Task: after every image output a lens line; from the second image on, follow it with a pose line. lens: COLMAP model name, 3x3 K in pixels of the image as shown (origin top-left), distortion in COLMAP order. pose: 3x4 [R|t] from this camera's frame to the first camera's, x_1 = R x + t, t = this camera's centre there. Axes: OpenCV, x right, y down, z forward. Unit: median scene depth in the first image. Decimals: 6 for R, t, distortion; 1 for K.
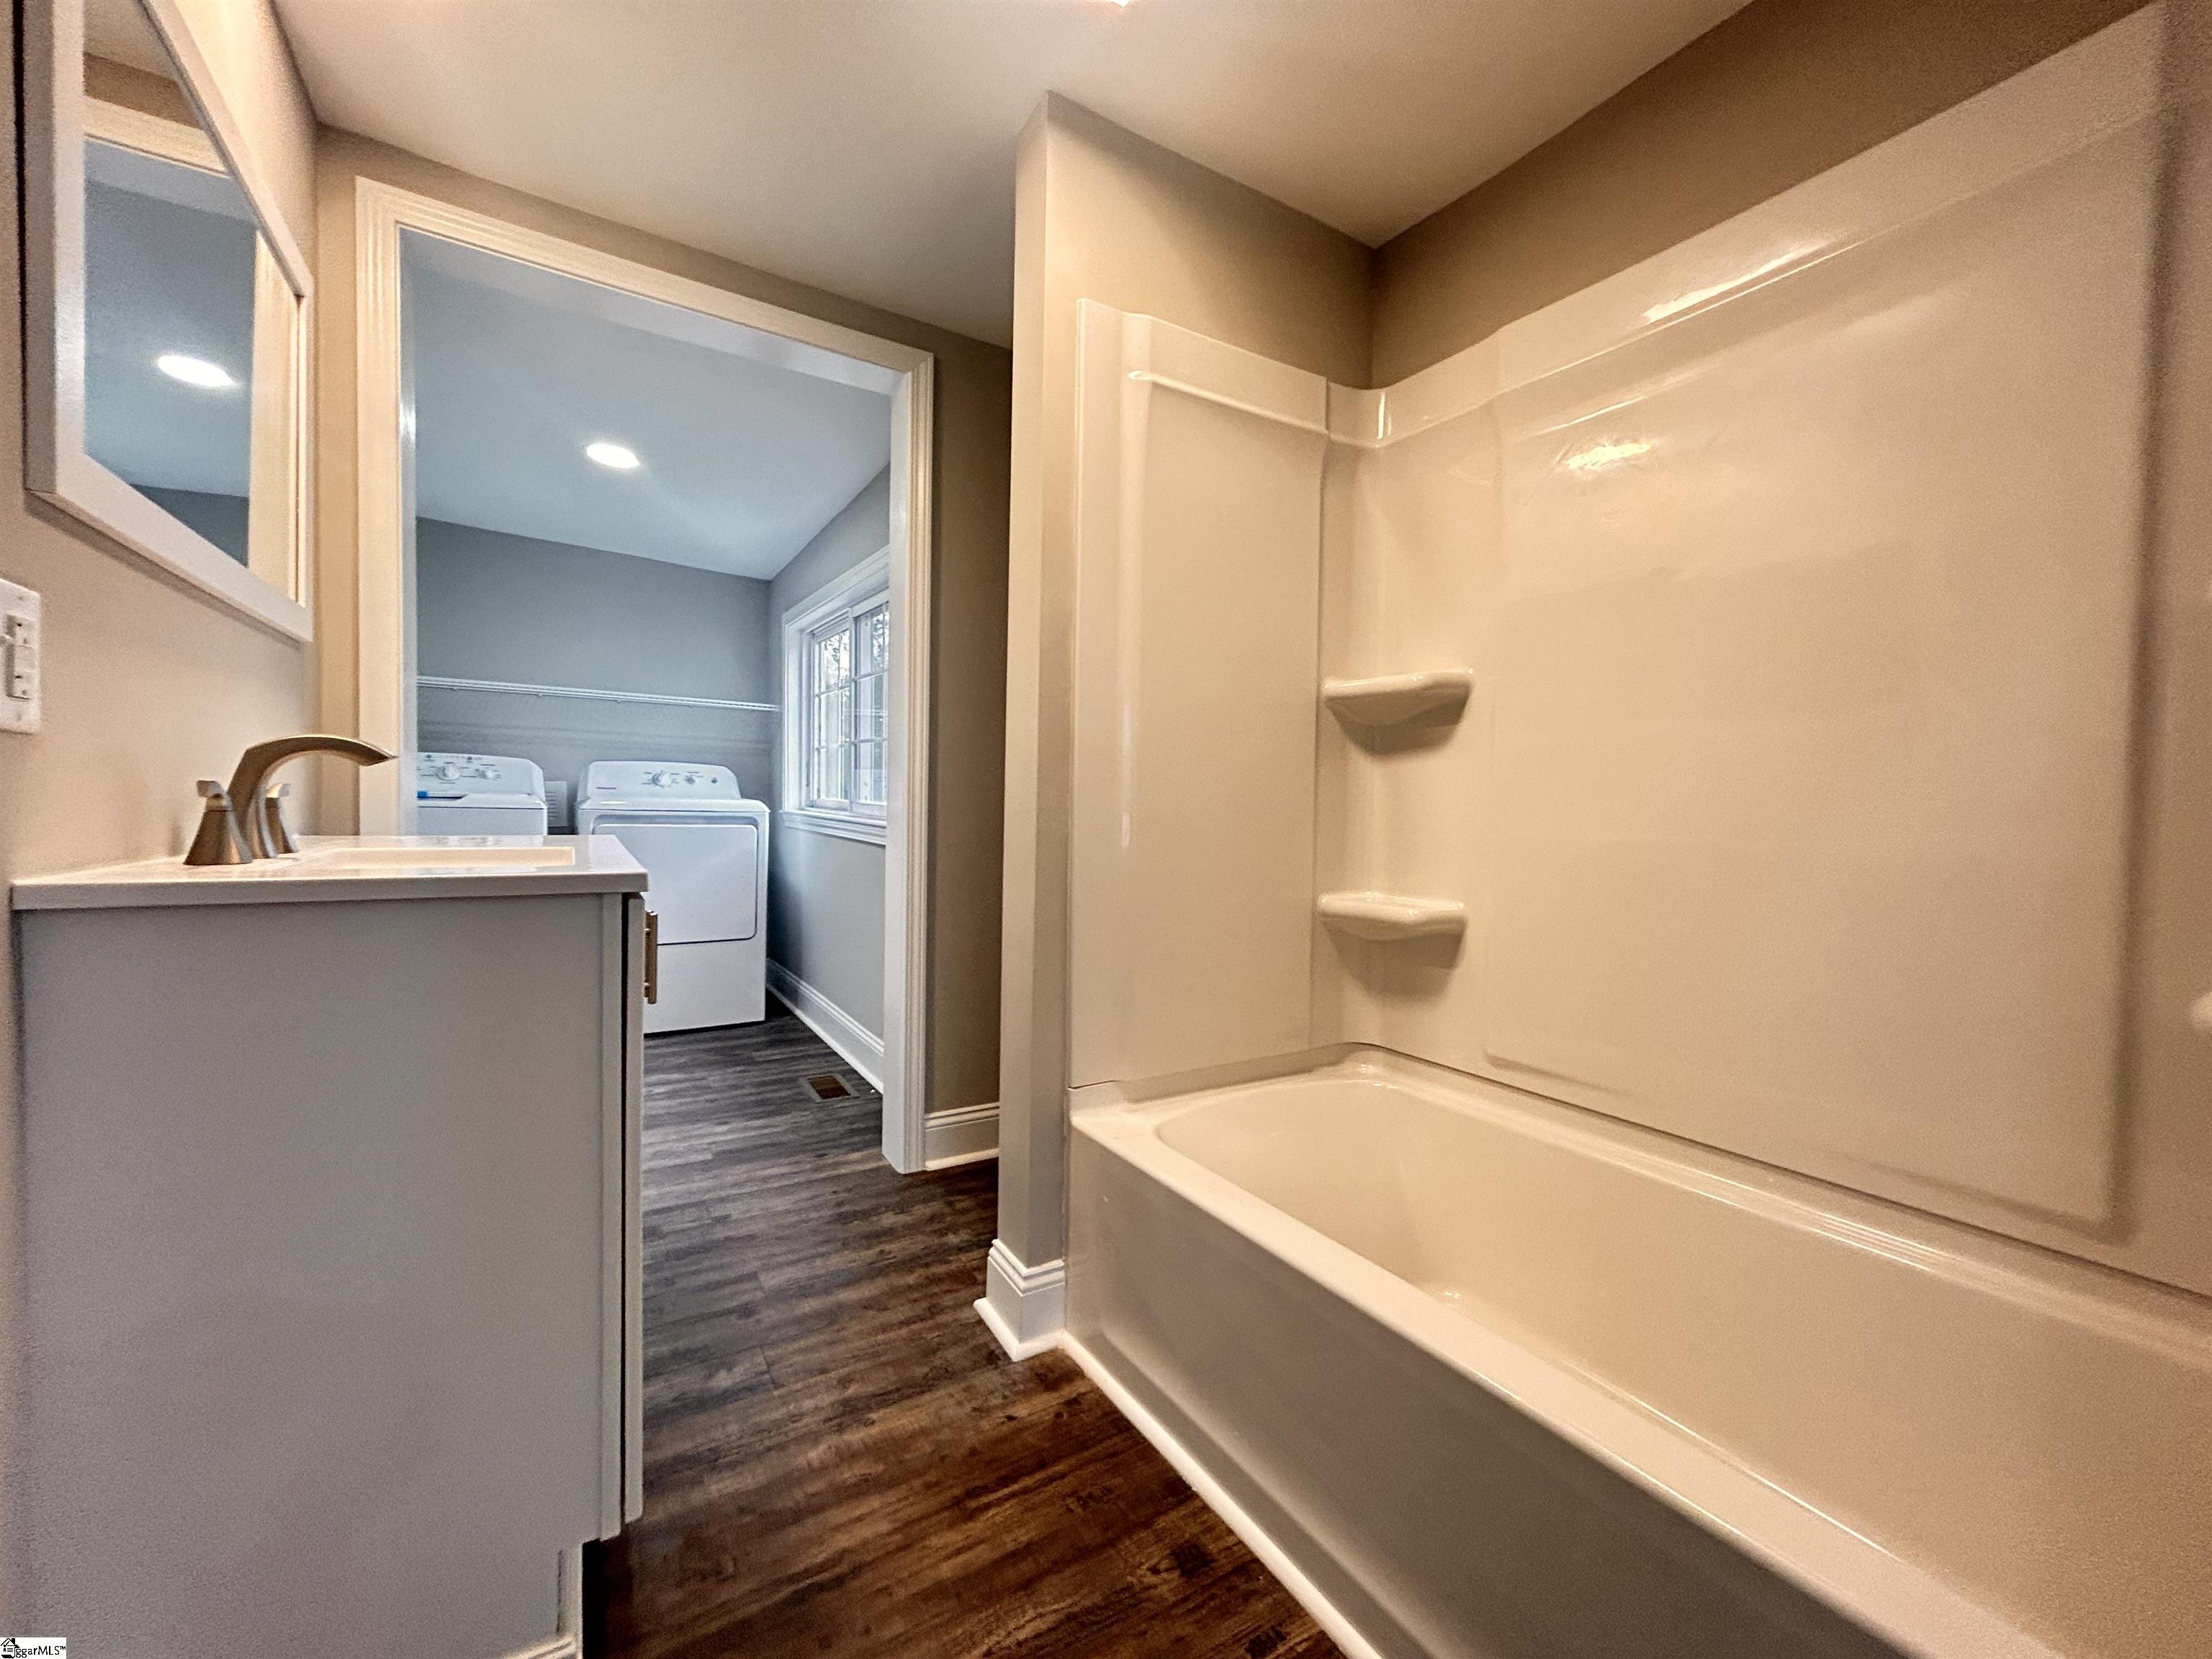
lens RADIAL K [[895.8, 0, 1105.0], [0, 895.8, 825.2], [0, 0, 1]] dist [0.001817, 0.001405]
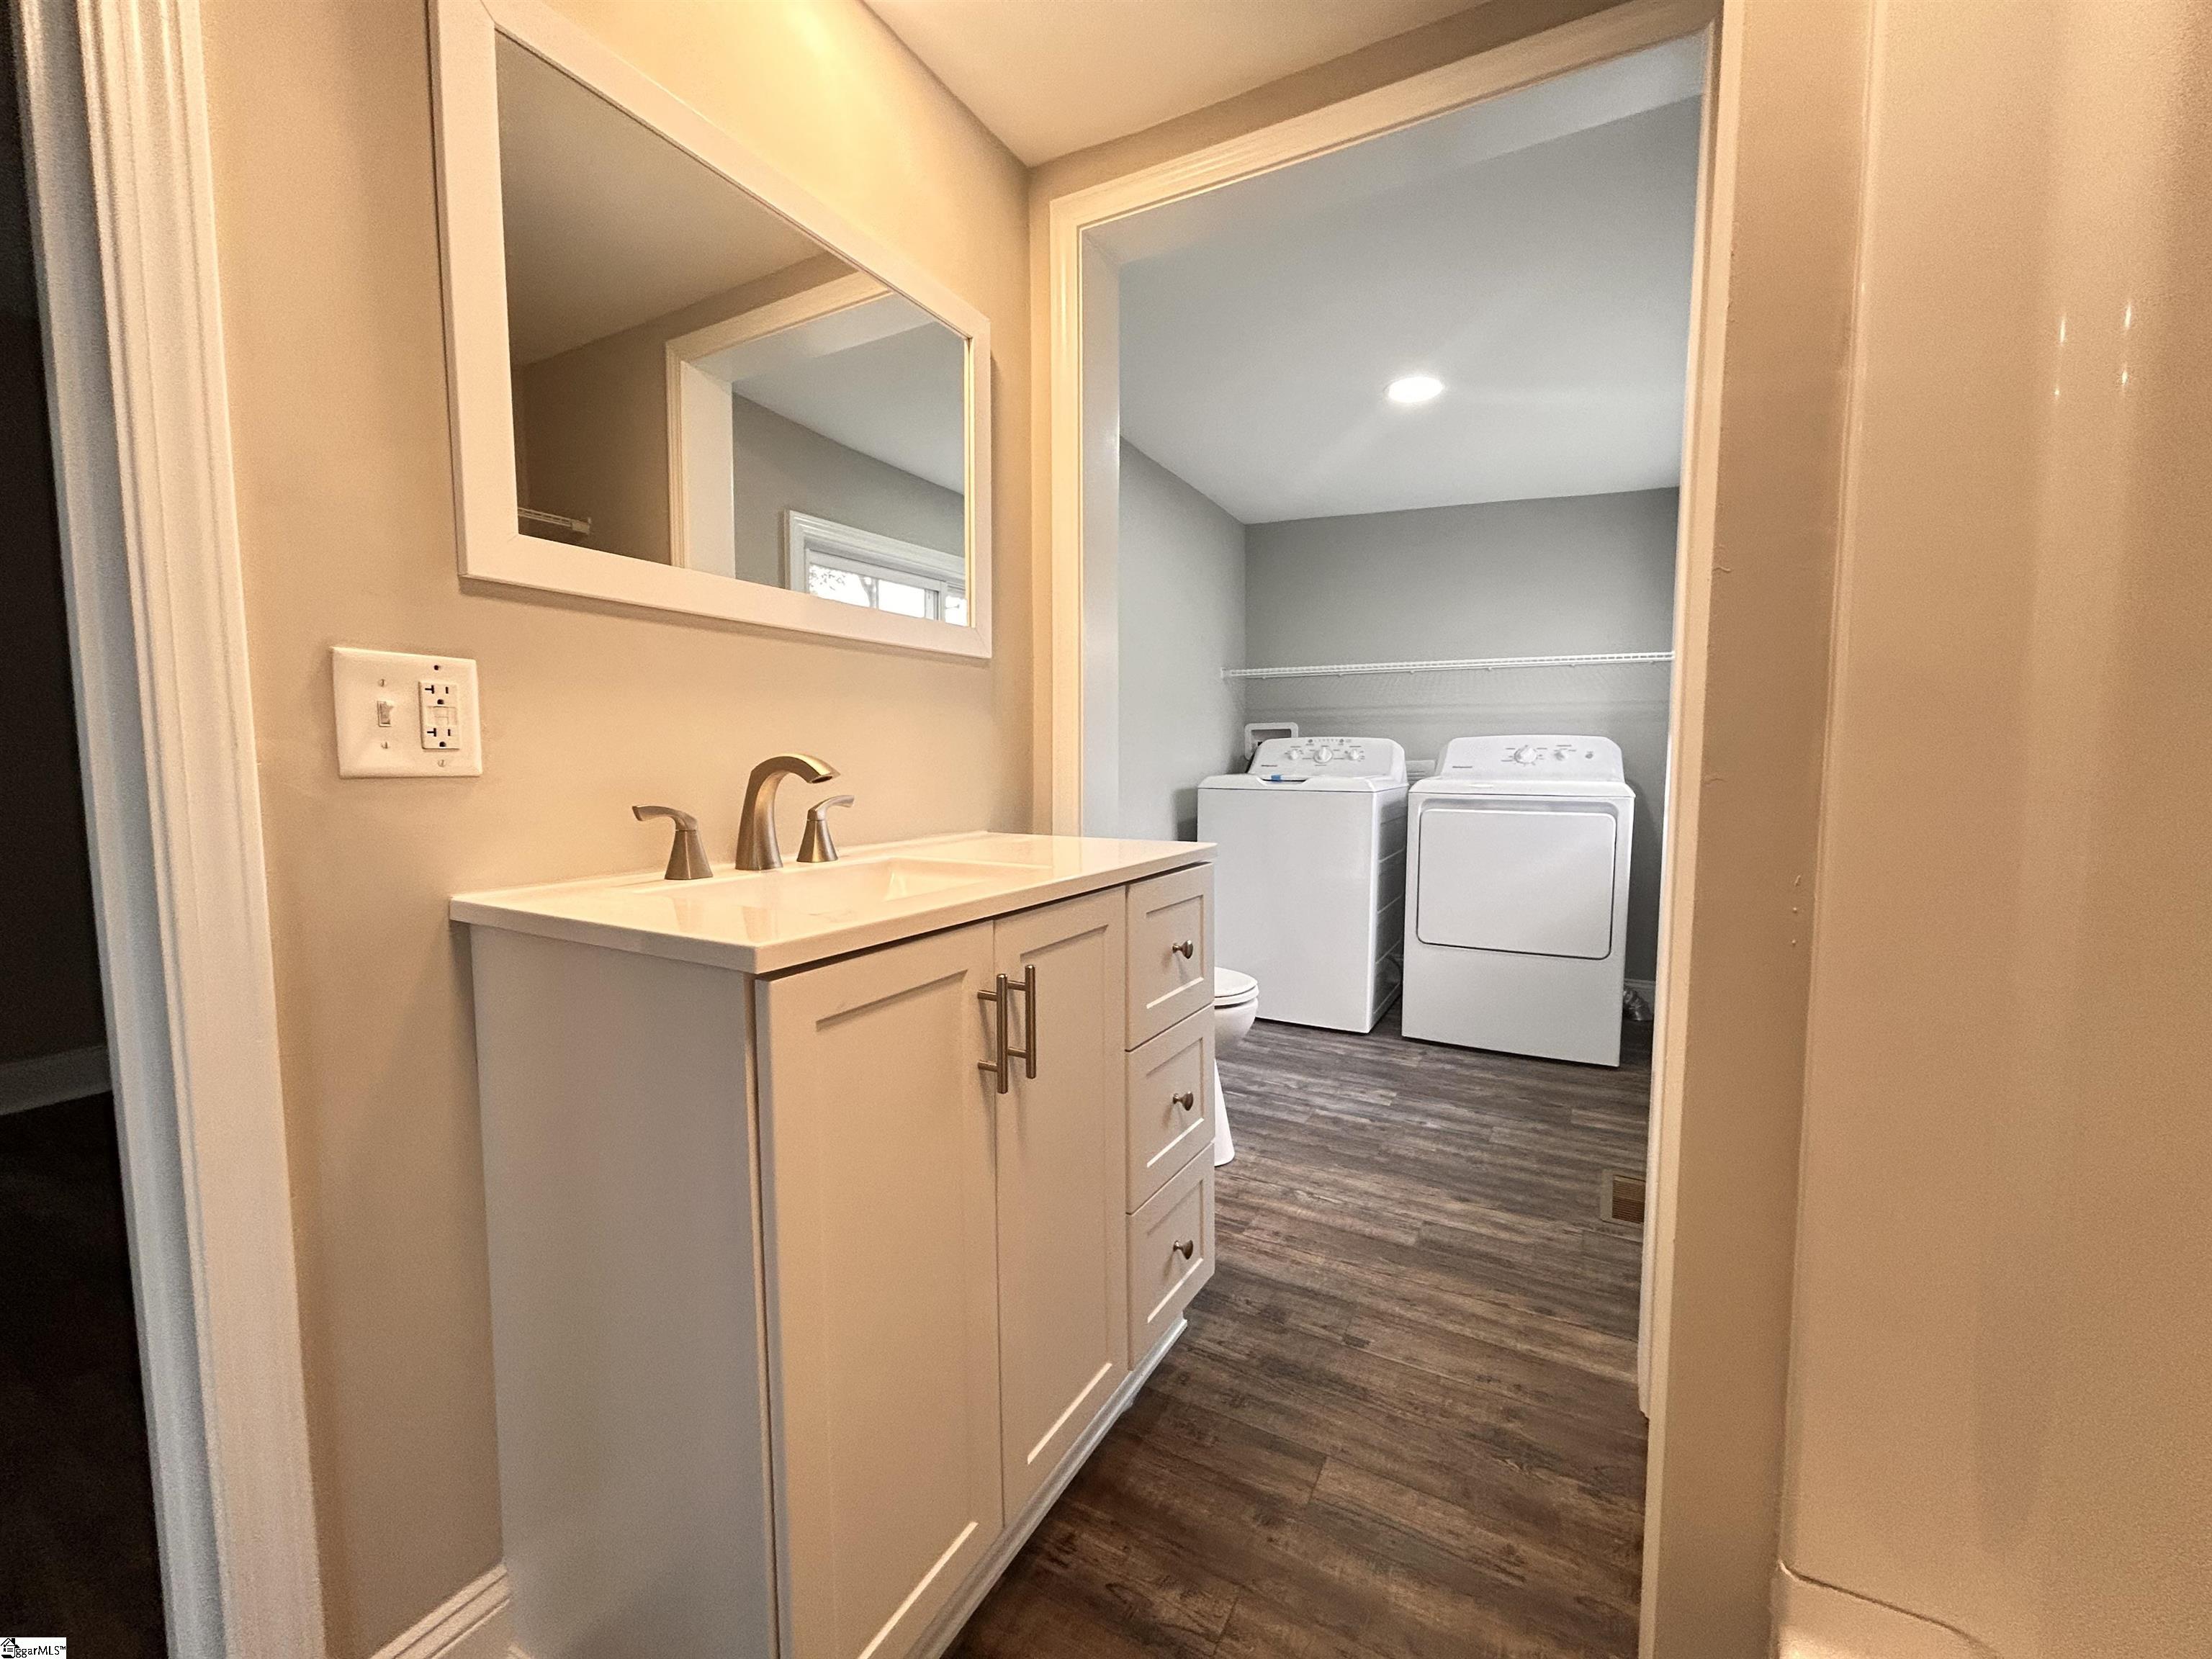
lens RADIAL K [[895.8, 0, 1111.0], [0, 895.8, 826.3], [0, 0, 1]] dist [0.001817, 0.001405]
pose [[0.495232, 0.047145, -0.867480, 0.098079], [-0.010950, 0.998786, 0.048030, -0.033255], [0.868692, -0.014287, 0.495147, 0.372201]]
